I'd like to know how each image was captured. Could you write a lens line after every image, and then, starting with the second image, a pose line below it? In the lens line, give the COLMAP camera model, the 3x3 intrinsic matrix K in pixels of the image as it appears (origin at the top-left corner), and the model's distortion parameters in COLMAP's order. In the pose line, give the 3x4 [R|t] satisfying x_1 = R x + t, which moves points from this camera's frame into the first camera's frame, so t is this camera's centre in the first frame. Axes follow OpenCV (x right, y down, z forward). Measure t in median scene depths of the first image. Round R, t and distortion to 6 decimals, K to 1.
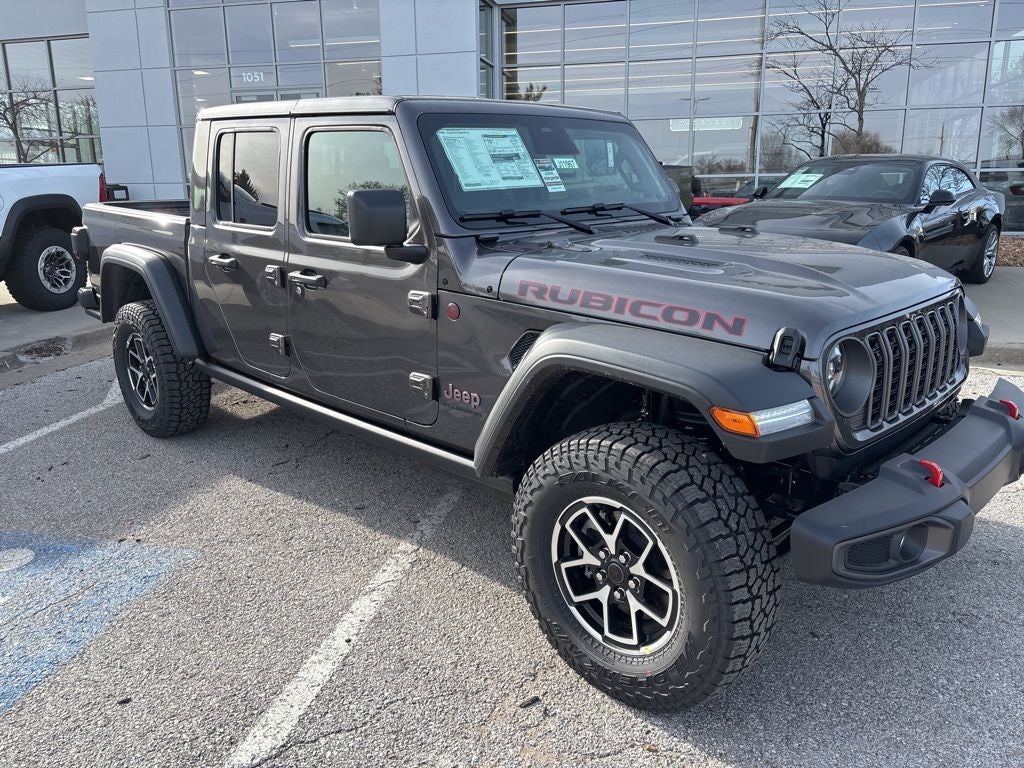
lens RADIAL K [[771.8, 0, 510.5], [0, 771.8, 380.2], [0, 0, 1]] dist [0.048173, -0.058082]
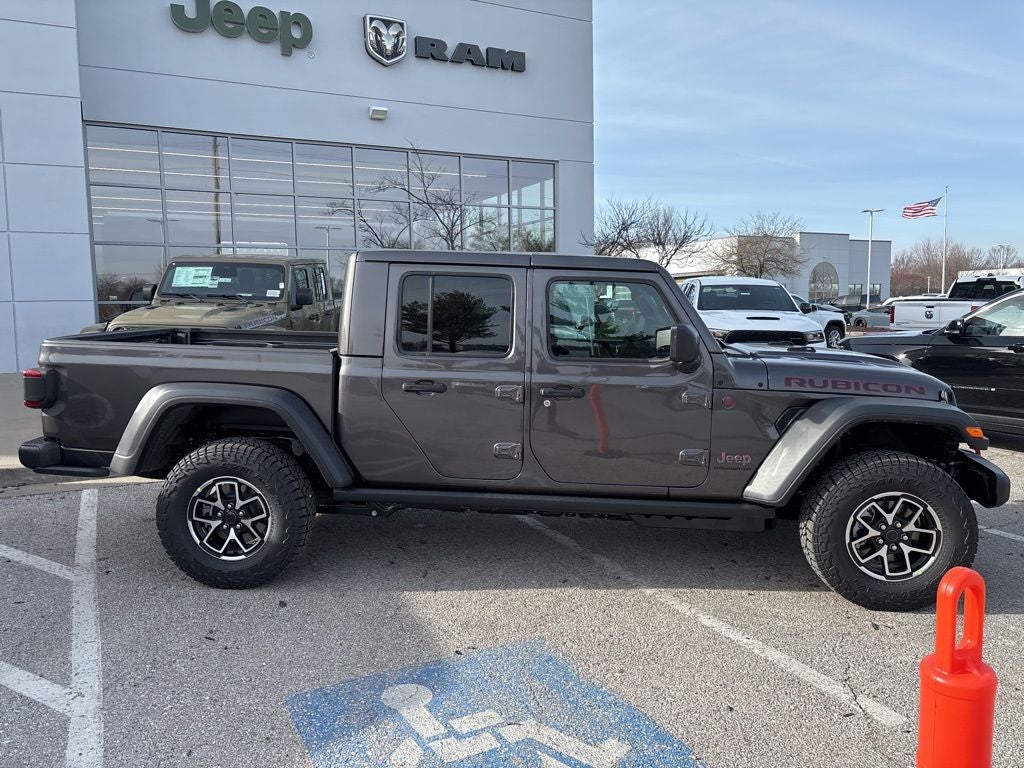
lens RADIAL K [[771.8, 0, 508.2], [0, 771.8, 379.6], [0, 0, 1]] dist [0.048173, -0.058082]
pose [[0.757020, -0.059400, 0.650686, -1.319395], [0.156521, 0.983349, -0.092331, -0.057776], [-0.634367, 0.171743, 0.753713, 0.127463]]
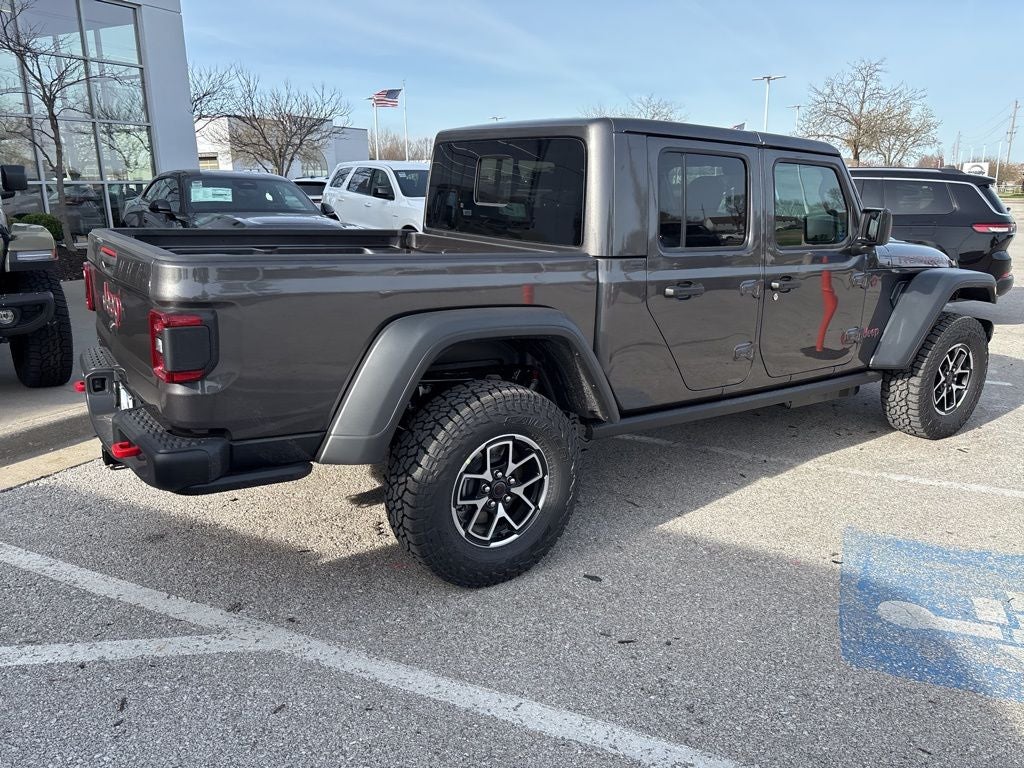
lens RADIAL K [[771.8, 0, 508.3], [0, 771.8, 382.6], [0, 0, 1]] dist [0.048173, -0.058082]
pose [[0.185422, -0.232672, 0.954716, -1.765746], [0.238801, 0.953108, 0.185901, -0.360435], [-0.953201, 0.193517, 0.232289, 1.342574]]
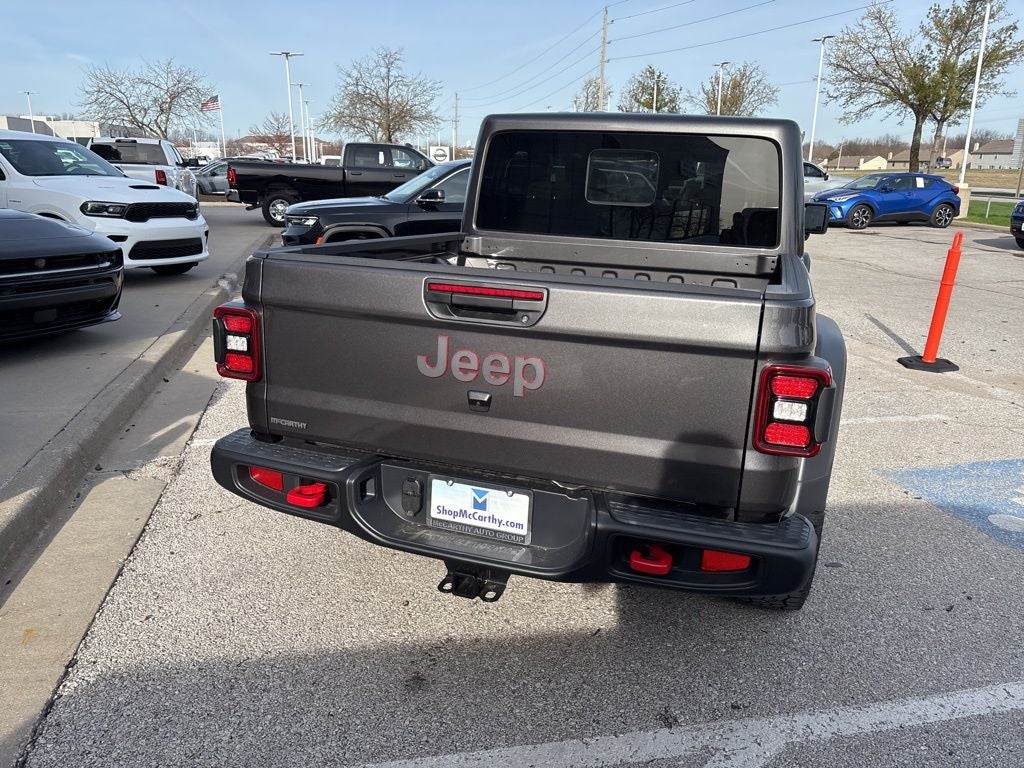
lens RADIAL K [[771.8, 0, 507.9], [0, 771.8, 387.8], [0, 0, 1]] dist [0.048173, -0.058082]
pose [[-0.436490, -0.245880, 0.865459, -1.473826], [0.203630, 0.909973, 0.361226, -0.627774], [-0.876362, 0.333905, -0.347126, 2.304710]]
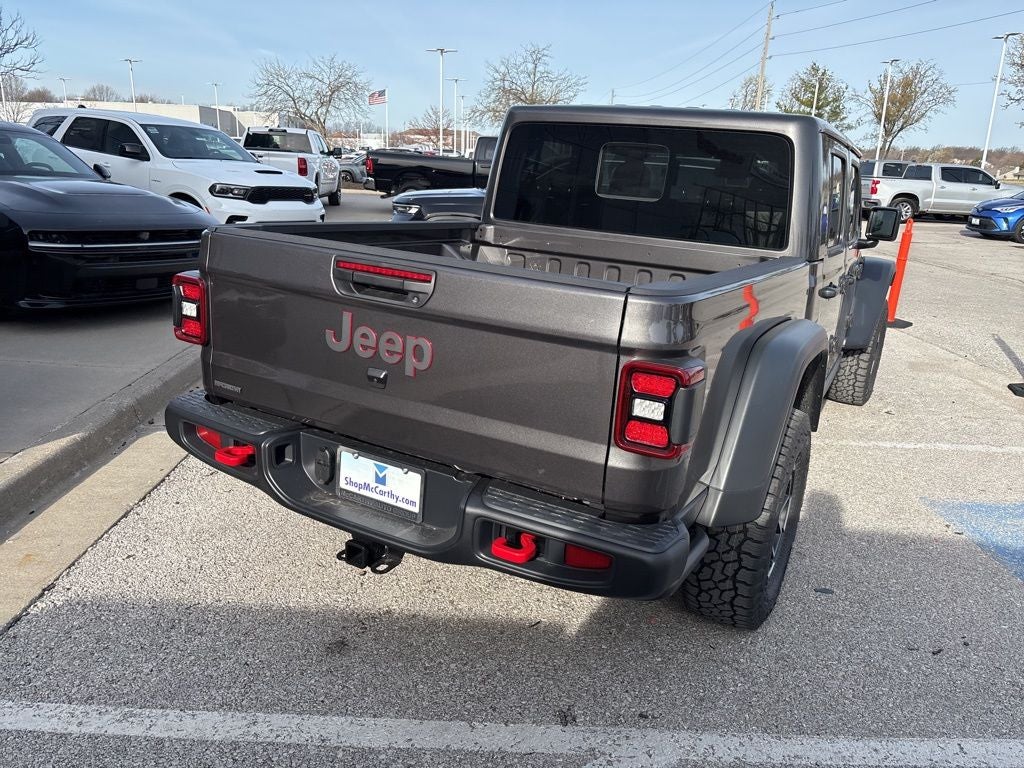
lens RADIAL K [[771.8, 0, 508.2], [0, 771.8, 380.1], [0, 0, 1]] dist [0.048173, -0.058082]
pose [[-0.258017, -0.268918, 0.927960, -1.565206], [0.191676, 0.927142, 0.321976, -0.575489], [-0.946936, 0.260943, -0.187674, 2.103833]]
